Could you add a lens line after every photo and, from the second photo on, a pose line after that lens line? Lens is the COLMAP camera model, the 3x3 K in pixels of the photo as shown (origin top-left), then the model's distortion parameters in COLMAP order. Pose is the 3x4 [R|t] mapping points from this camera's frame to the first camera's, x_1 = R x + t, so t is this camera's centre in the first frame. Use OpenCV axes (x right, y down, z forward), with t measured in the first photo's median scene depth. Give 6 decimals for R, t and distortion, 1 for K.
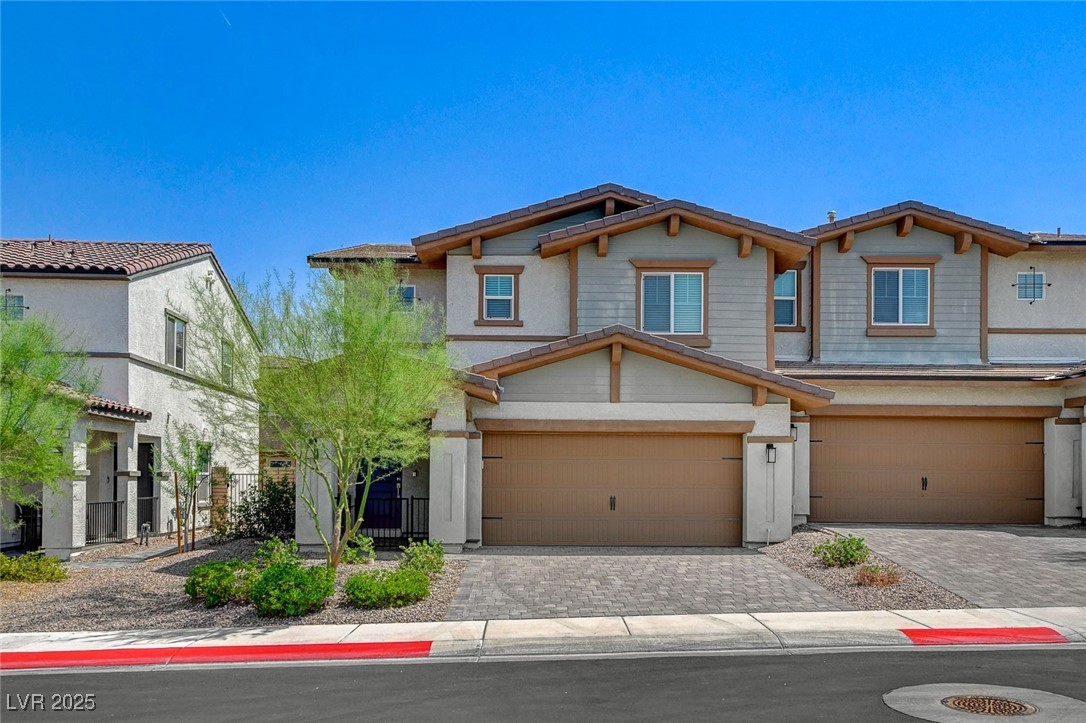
lens RADIAL K [[920.5, 0, 545.6], [0, 920.5, 473.6], [0, 0, 1]] dist [0.005804, 0.005604]
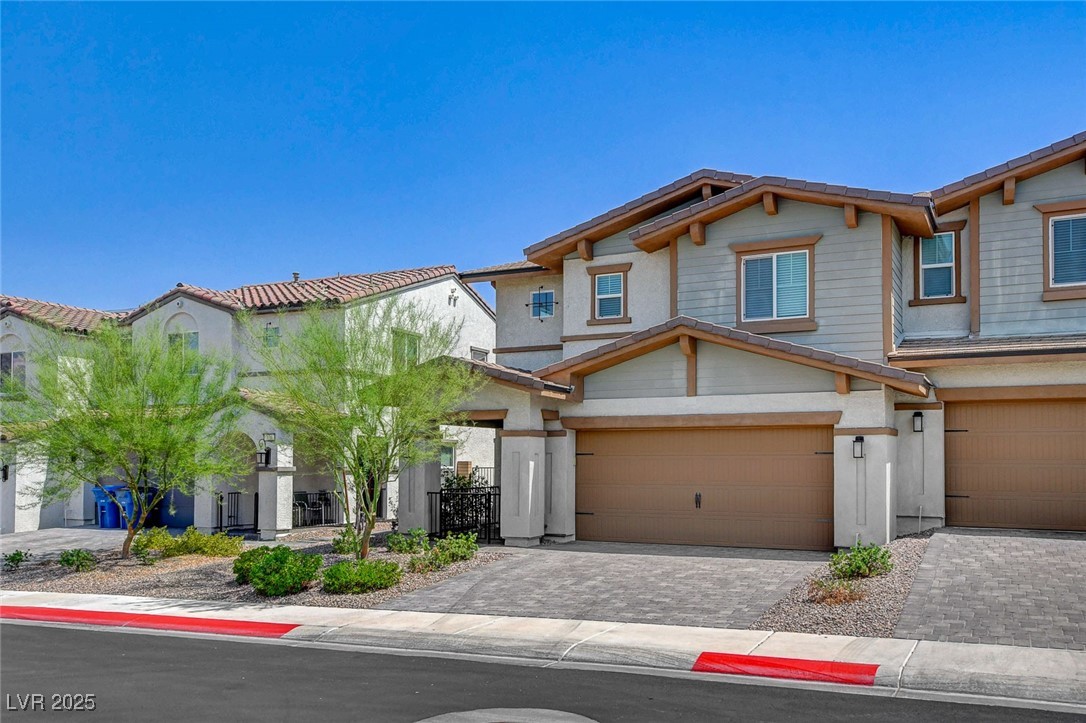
lens RADIAL K [[915.0, 0, 543.4], [0, 915.0, 442.1], [0, 0, 1]] dist [0.005614, 0.008596]
pose [[0.887013, -0.014531, -0.461516, 0.355437], [0.005522, 0.999767, -0.020866, -0.009370], [0.461712, 0.015960, 0.886886, 0.073286]]
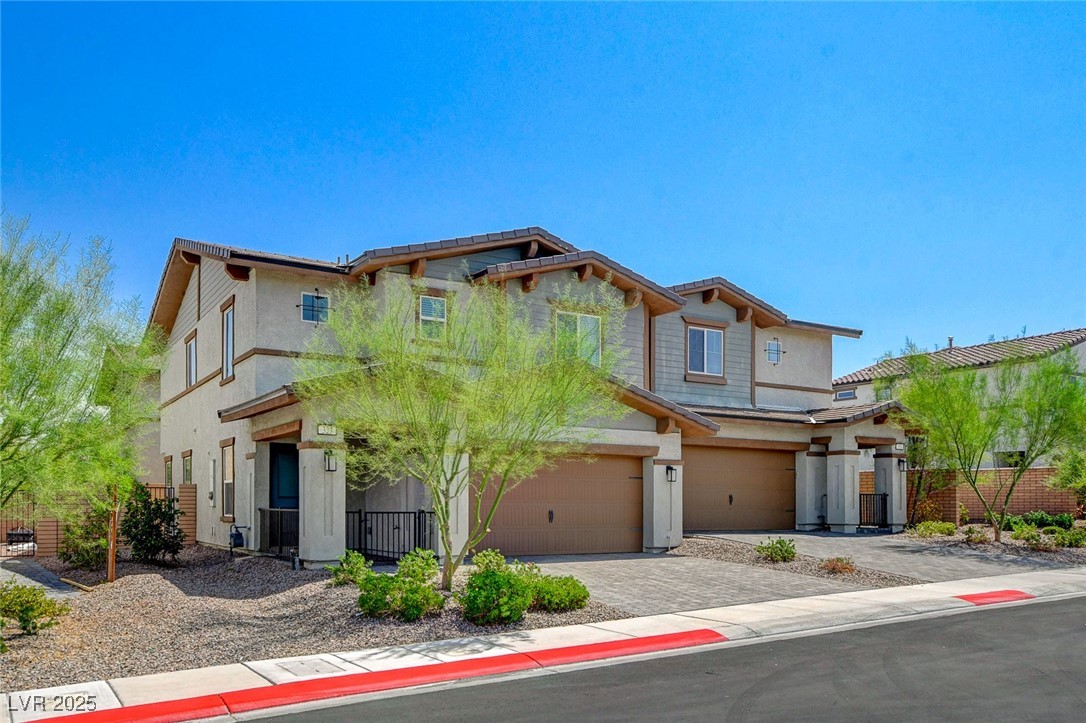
lens RADIAL K [[885.6, 0, 542.2], [0, 885.6, 505.6], [0, 0, 1]] dist [0.002973, 0.001779]
pose [[0.853664, -0.002316, 0.520819, -0.472954], [-0.002664, 0.999958, 0.008812, 0.009508], [-0.520818, -0.008910, 0.853621, 0.086141]]
